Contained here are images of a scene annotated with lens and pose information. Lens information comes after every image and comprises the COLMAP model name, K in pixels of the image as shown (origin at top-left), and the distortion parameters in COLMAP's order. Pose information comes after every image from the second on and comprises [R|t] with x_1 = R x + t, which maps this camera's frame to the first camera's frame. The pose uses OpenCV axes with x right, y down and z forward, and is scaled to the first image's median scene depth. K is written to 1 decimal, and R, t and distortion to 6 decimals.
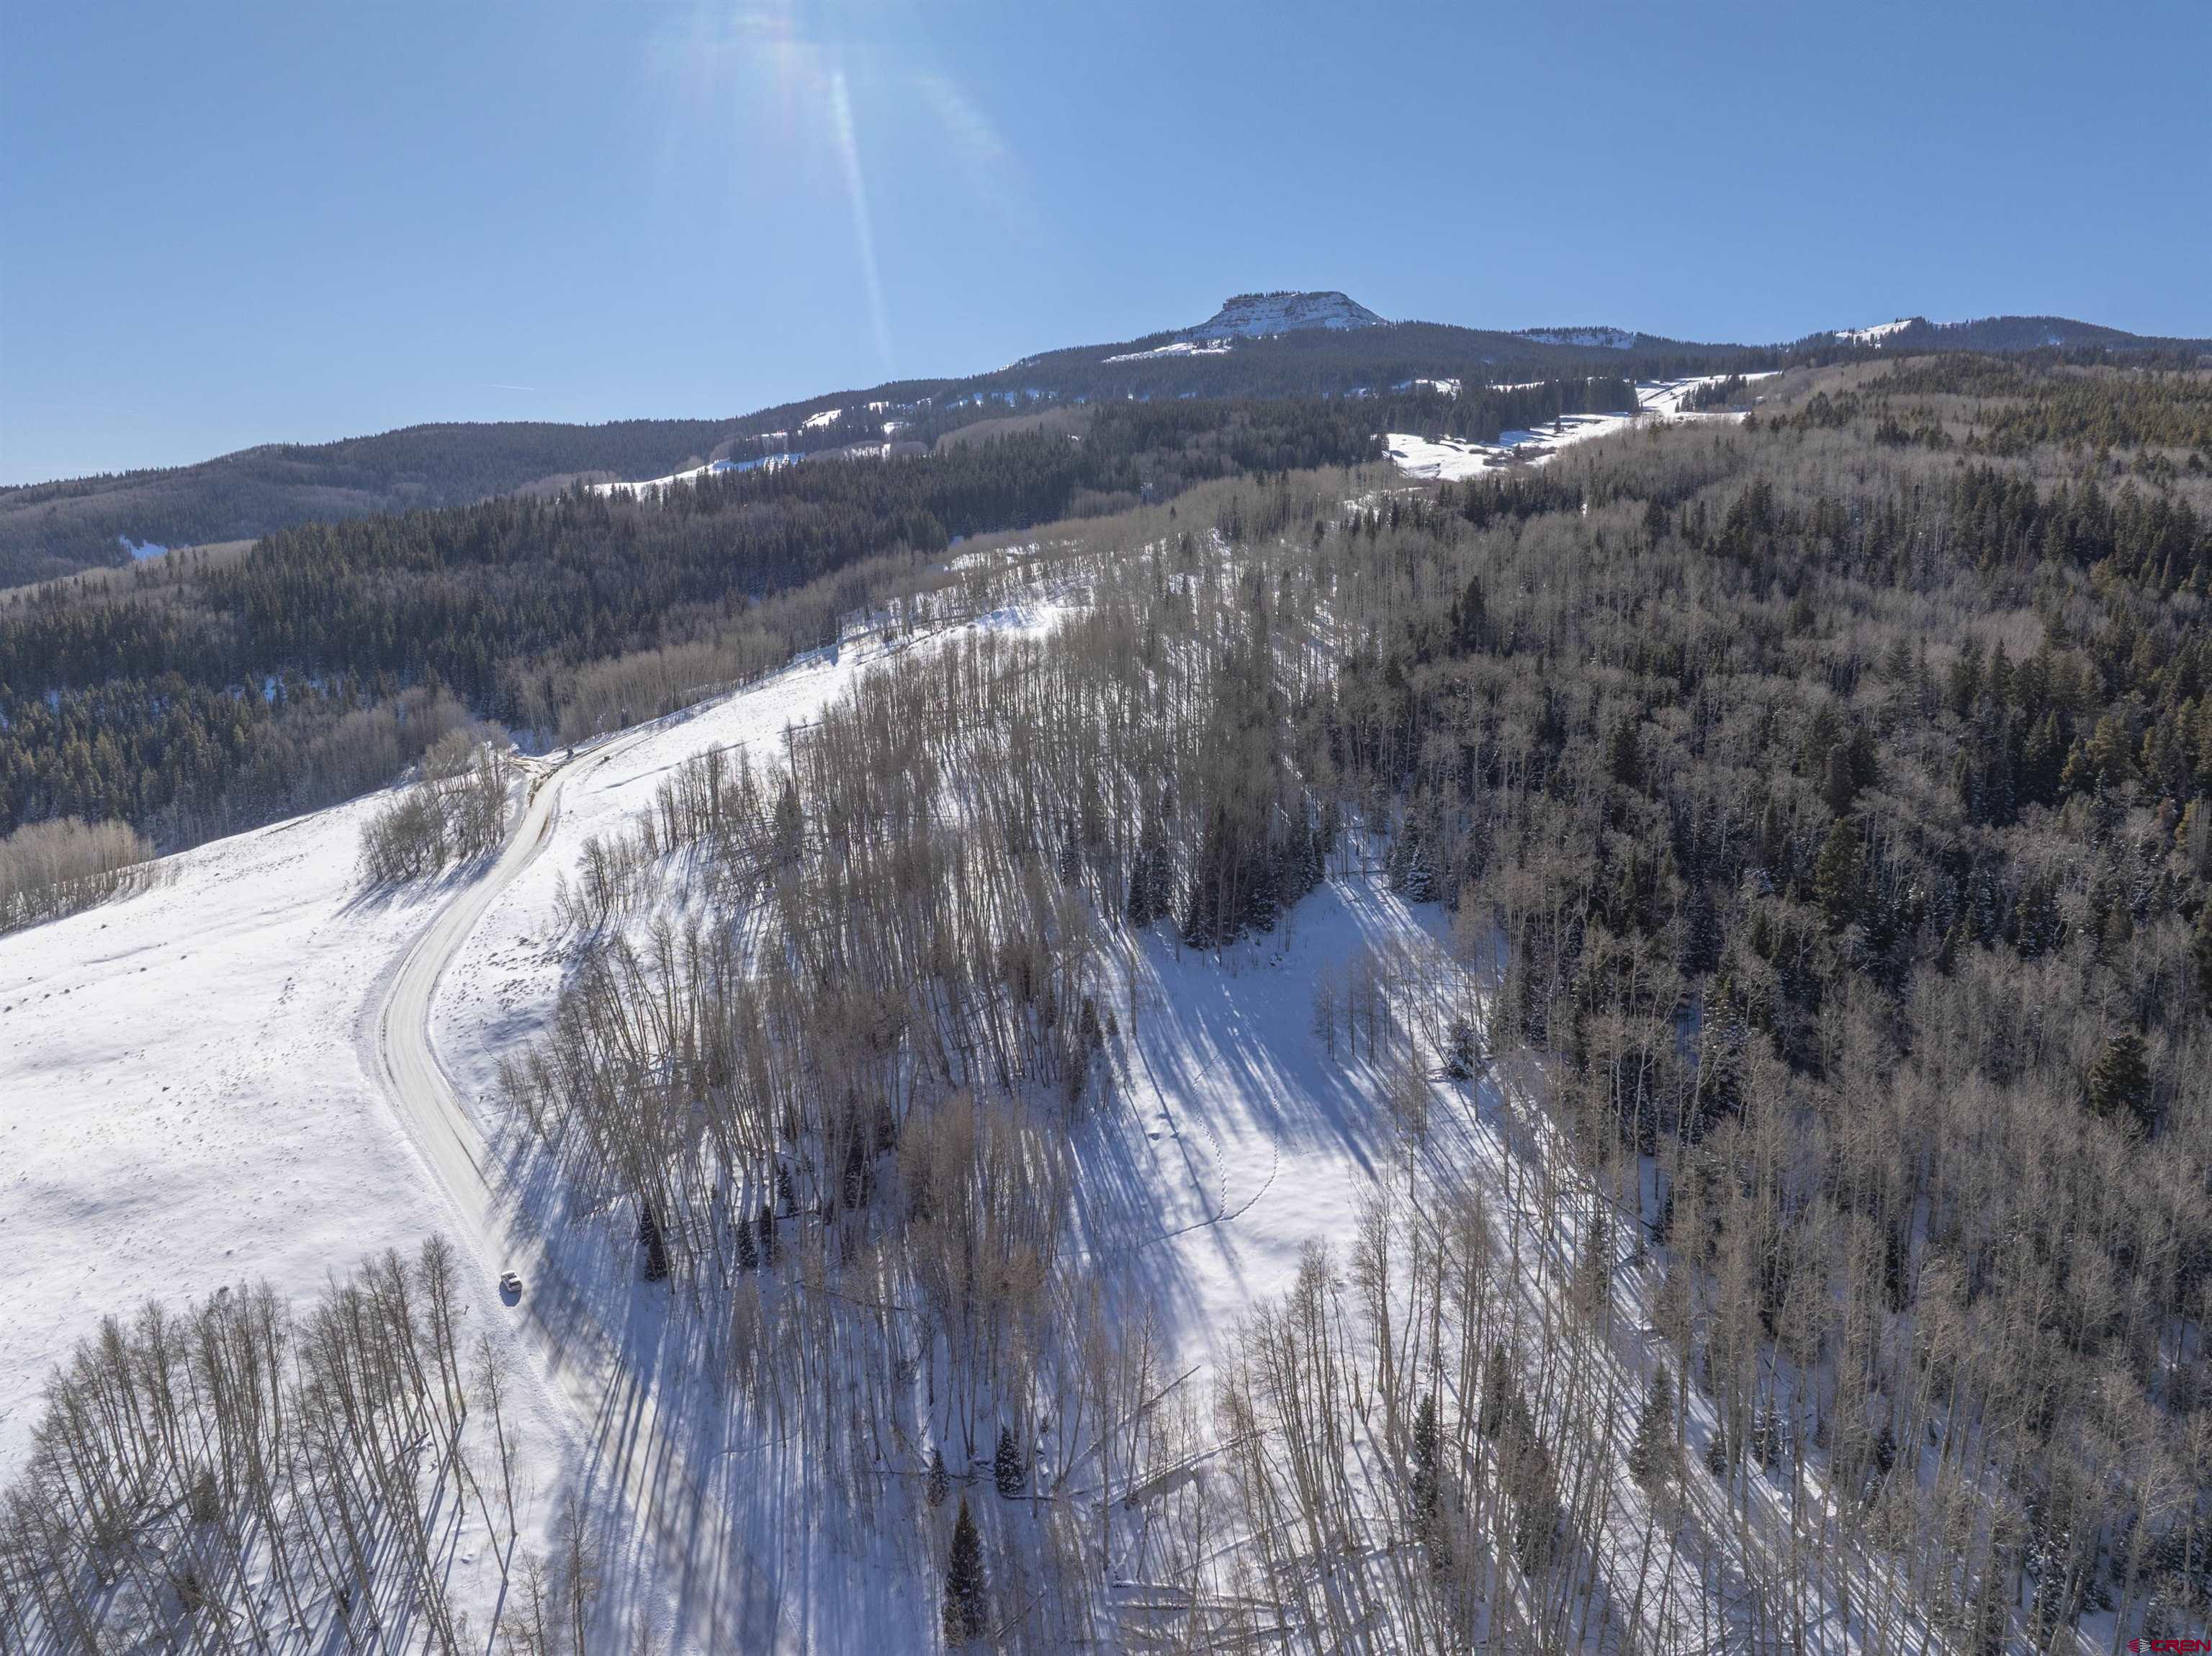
lens RADIAL K [[1576.1, 0, 1115.1], [0, 1576.1, 820.5], [0, 0, 1]] dist [-0.030070, -0.008176]
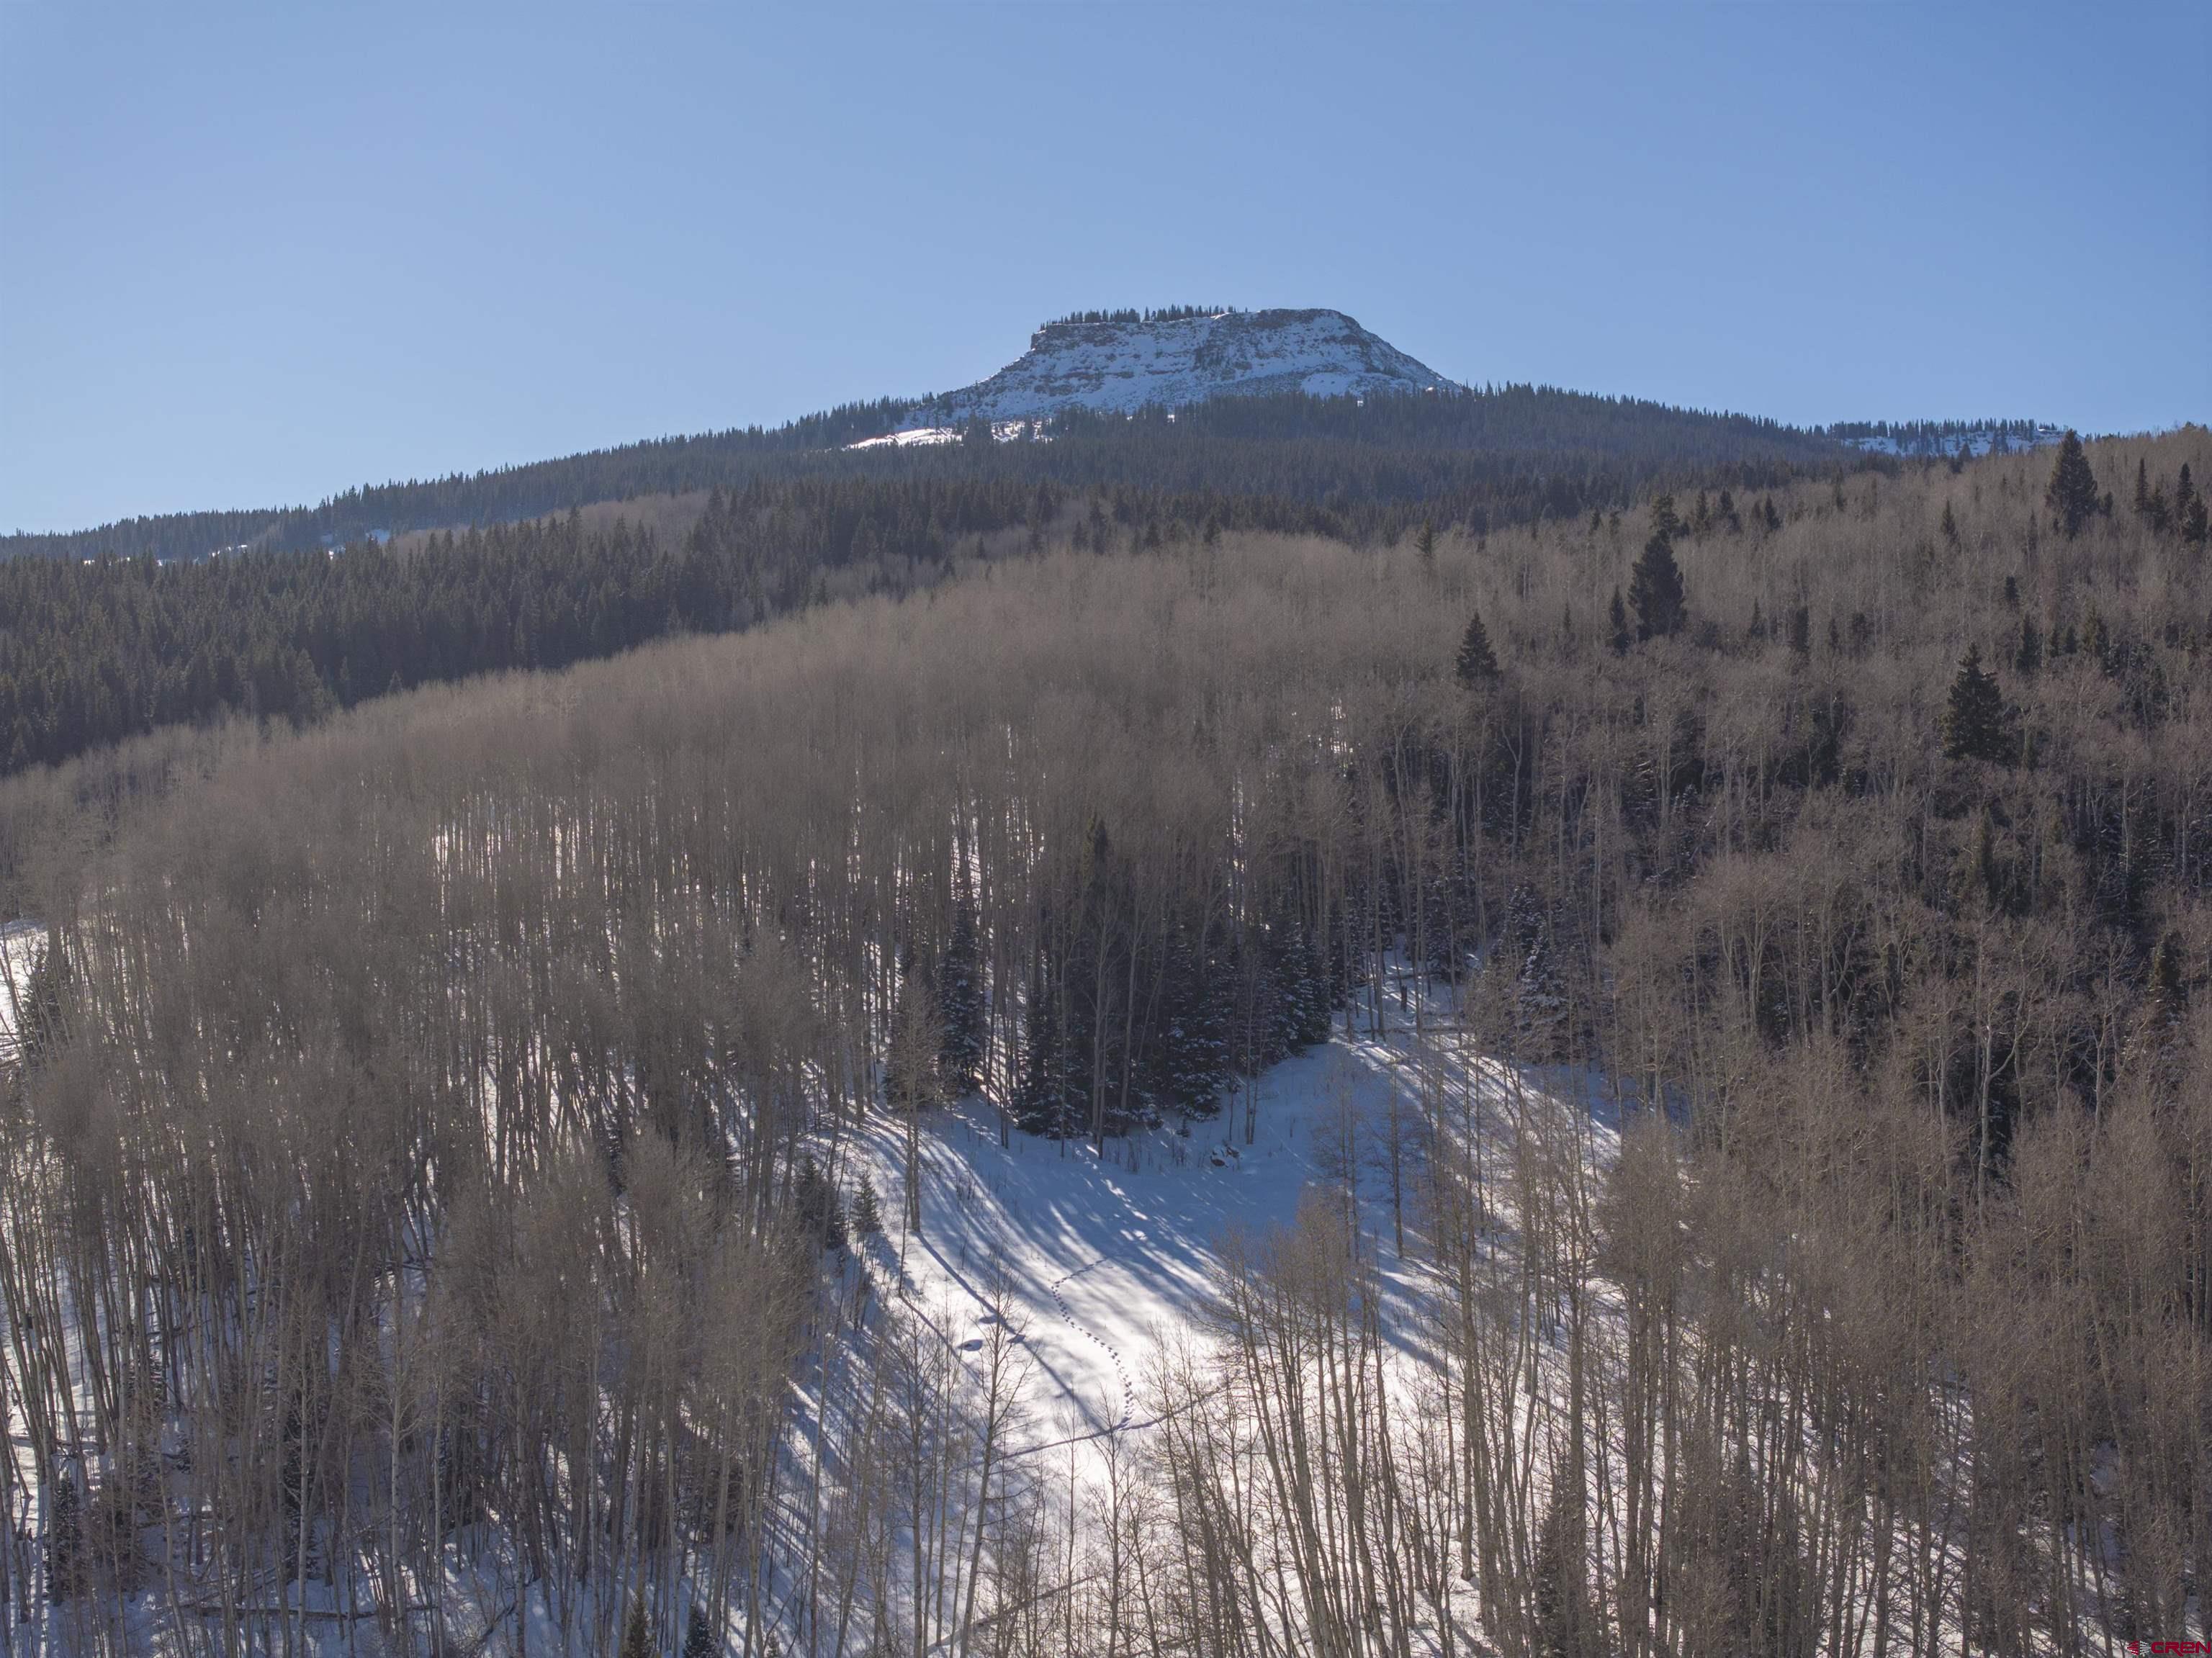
lens RADIAL K [[4470.4, 0, 1106.0], [0, 4470.4, 829.0], [0, 0, 1]] dist [-0.205447, 1.594069]
pose [[0.996296, 0.013633, 0.084900, -0.044382], [0.005201, 0.975988, -0.217760, 0.310081], [-0.085830, 0.217395, 0.972303, -0.270387]]
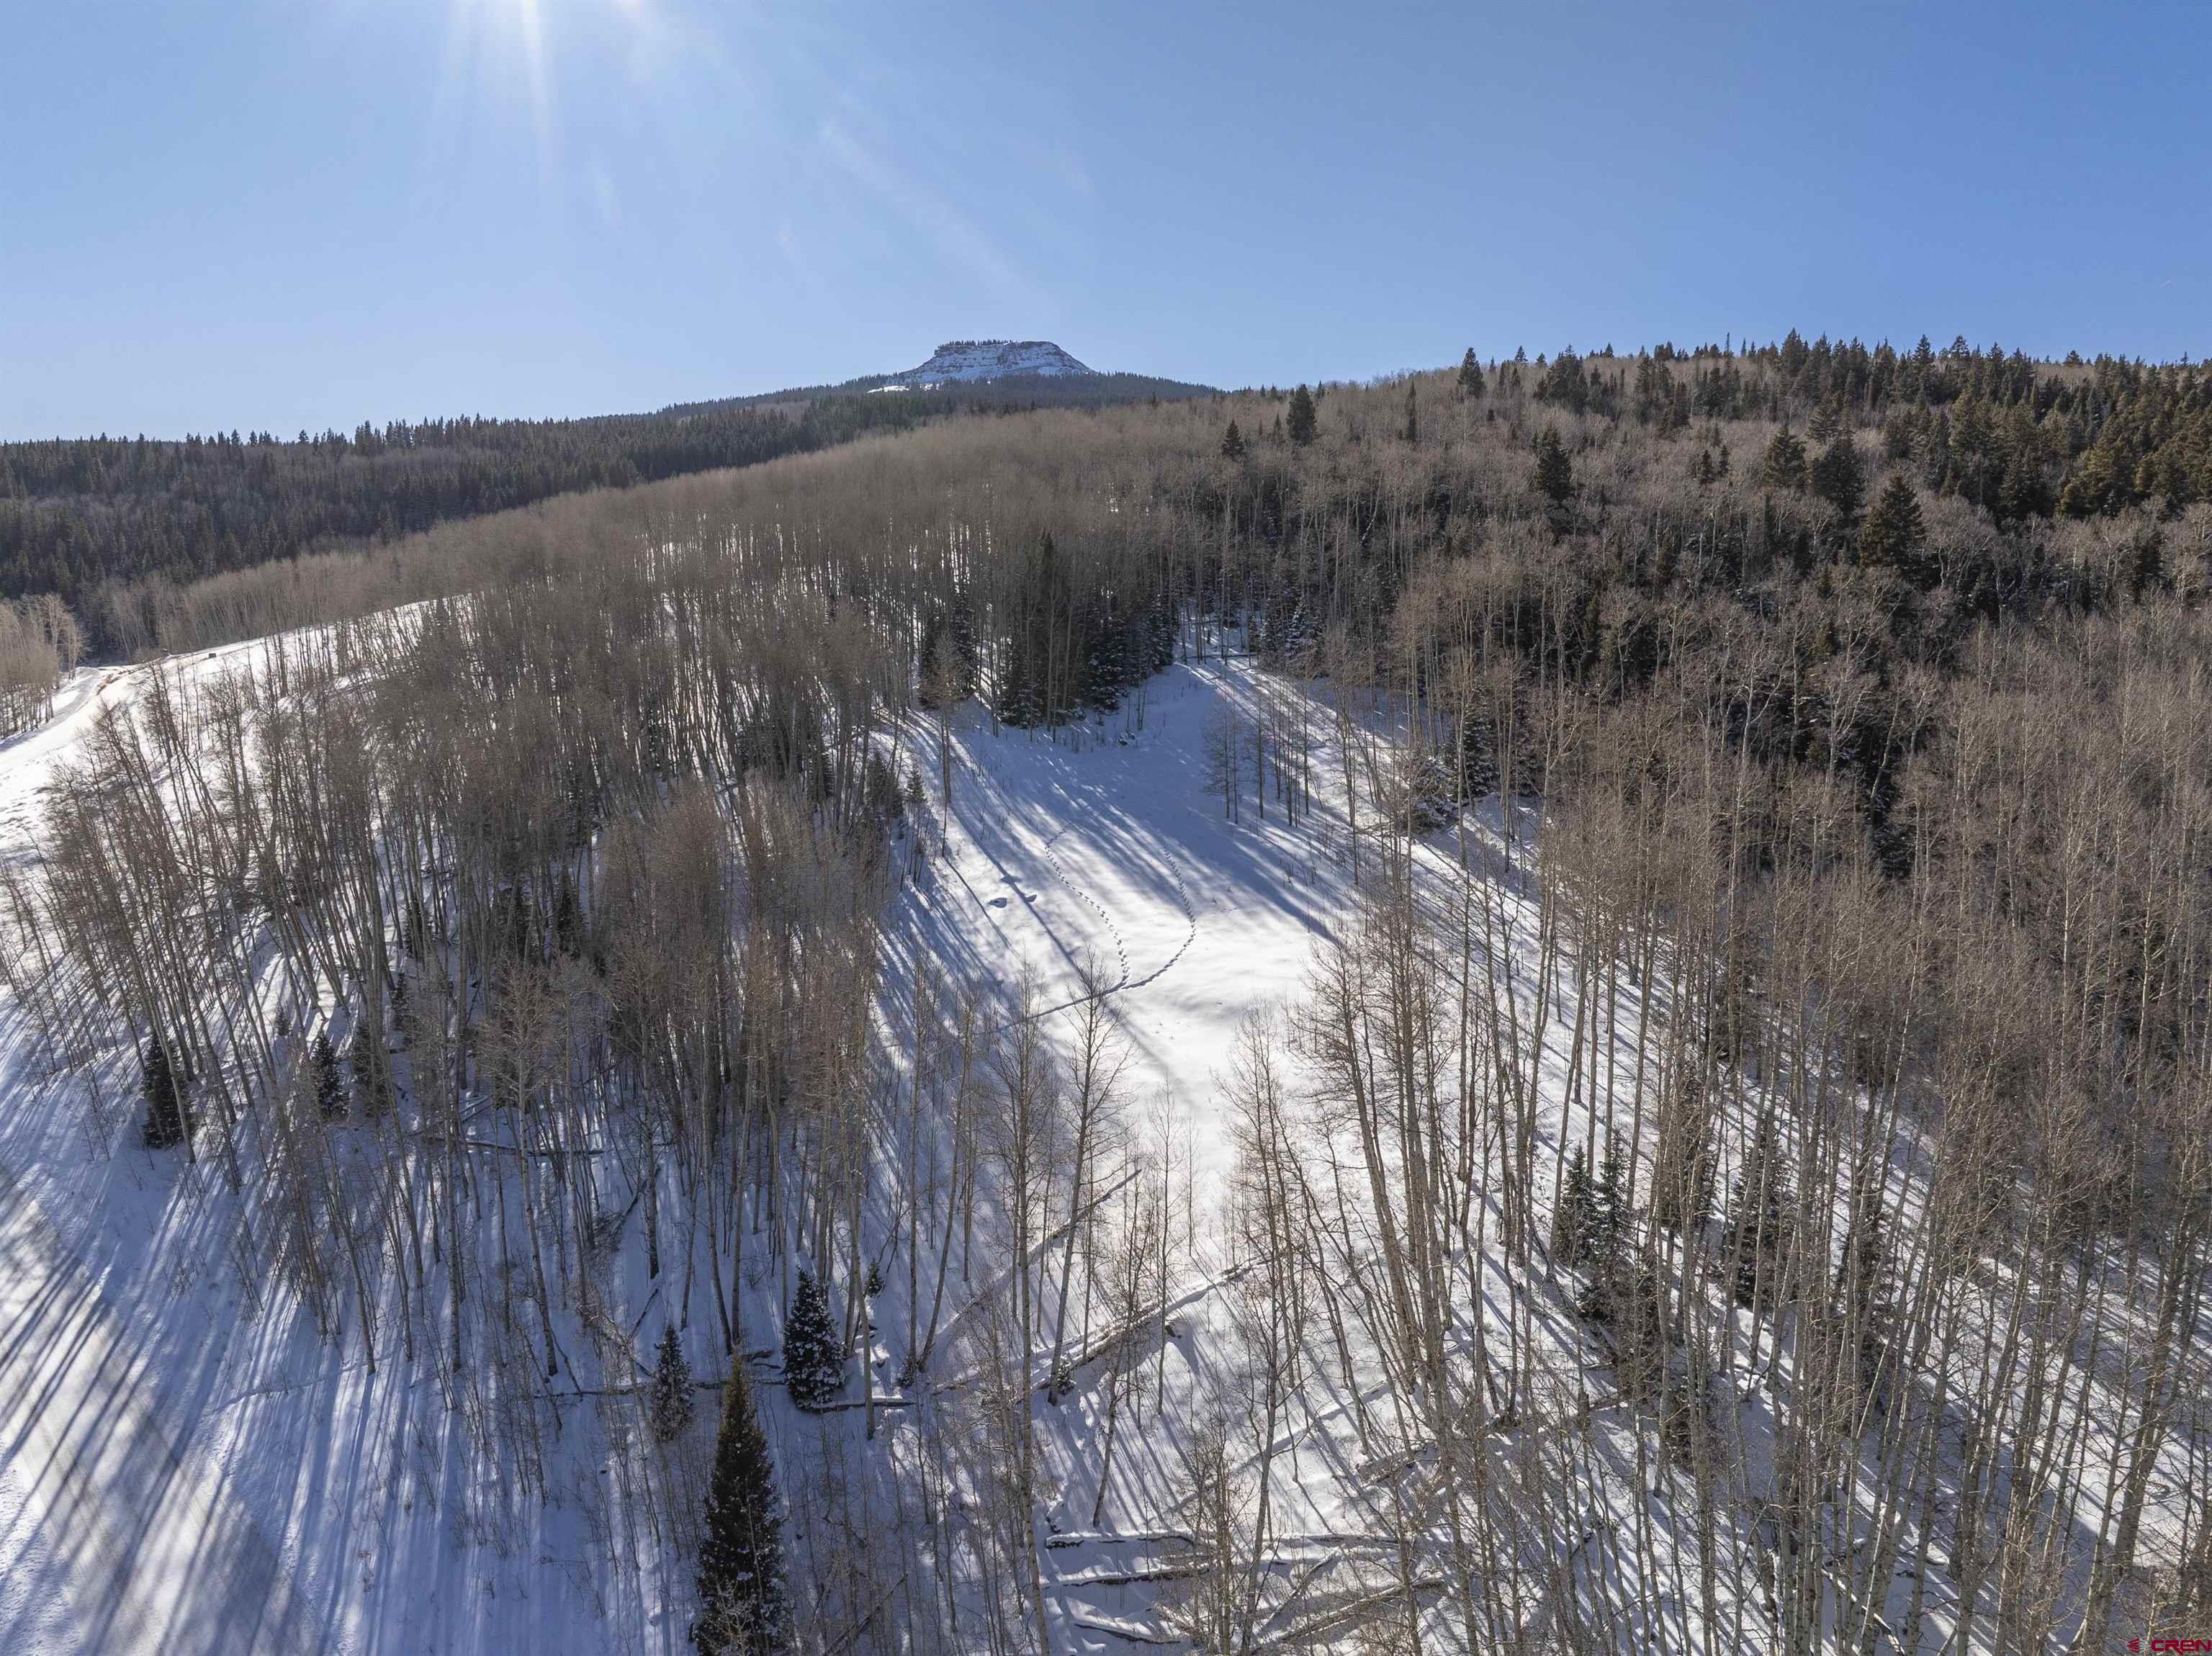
lens RADIAL K [[1576.1, 0, 1115.1], [0, 1576.1, 820.5], [0, 0, 1]] dist [-0.030070, -0.008176]
pose [[0.983307, -0.012153, 0.181546, -0.042346], [0.020295, 0.998866, -0.043060, 0.180381], [-0.180817, 0.046026, 0.982439, 0.320206]]
